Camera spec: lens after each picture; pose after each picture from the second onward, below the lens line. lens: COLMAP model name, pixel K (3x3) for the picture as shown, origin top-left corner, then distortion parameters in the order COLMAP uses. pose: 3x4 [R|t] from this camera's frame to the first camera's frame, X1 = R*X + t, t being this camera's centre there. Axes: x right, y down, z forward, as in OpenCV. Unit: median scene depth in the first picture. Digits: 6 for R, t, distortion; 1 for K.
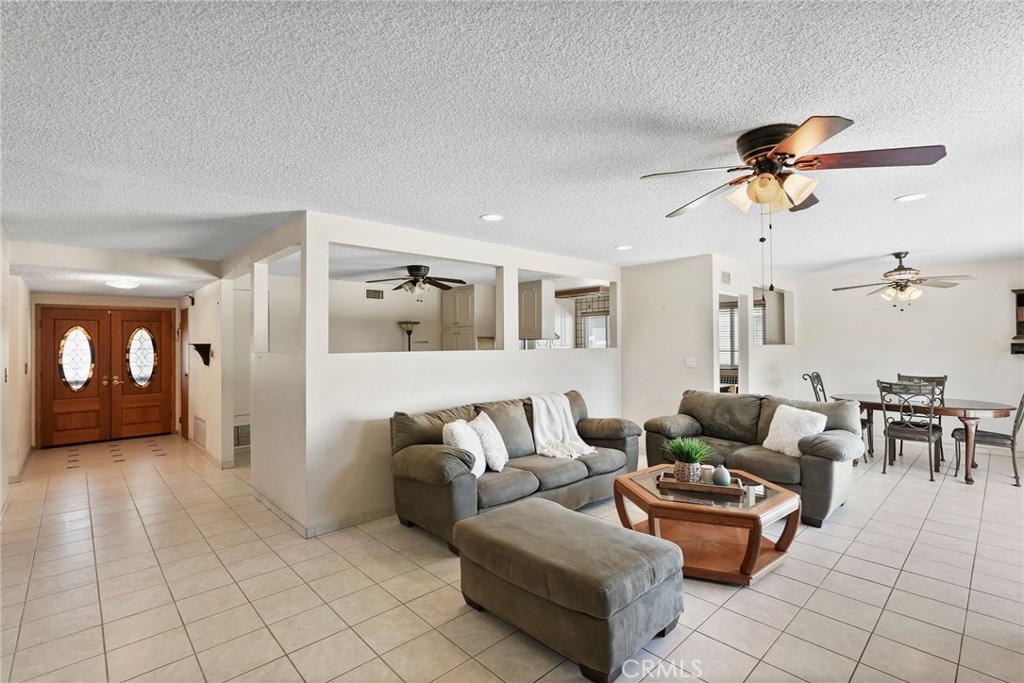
lens RADIAL K [[460.3, 0, 512.8], [0, 460.3, 338.3], [0, 0, 1]] dist [-0.017576, 0.000729]
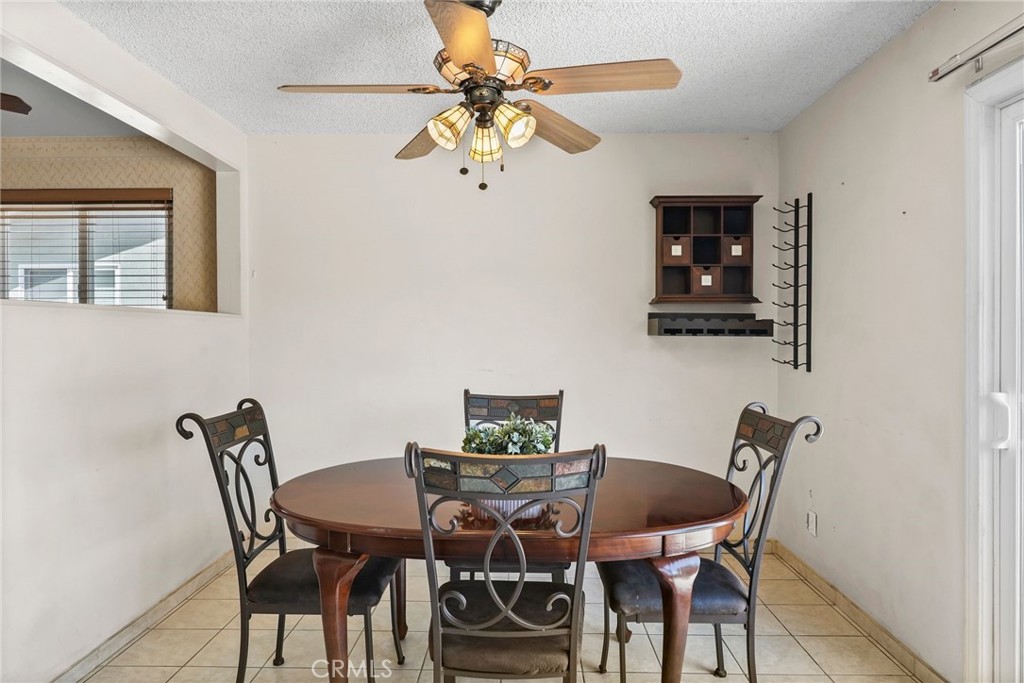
lens RADIAL K [[631.9, 0, 512.0], [0, 631.9, 341.5], [0, 0, 1]] dist [0.000400, -0.000019]
pose [[0.694169, -0.010388, 0.719737, 0.539491], [-0.014880, 0.999475, 0.028777, 0.024762], [-0.719658, -0.030685, 0.693650, 0.658139]]
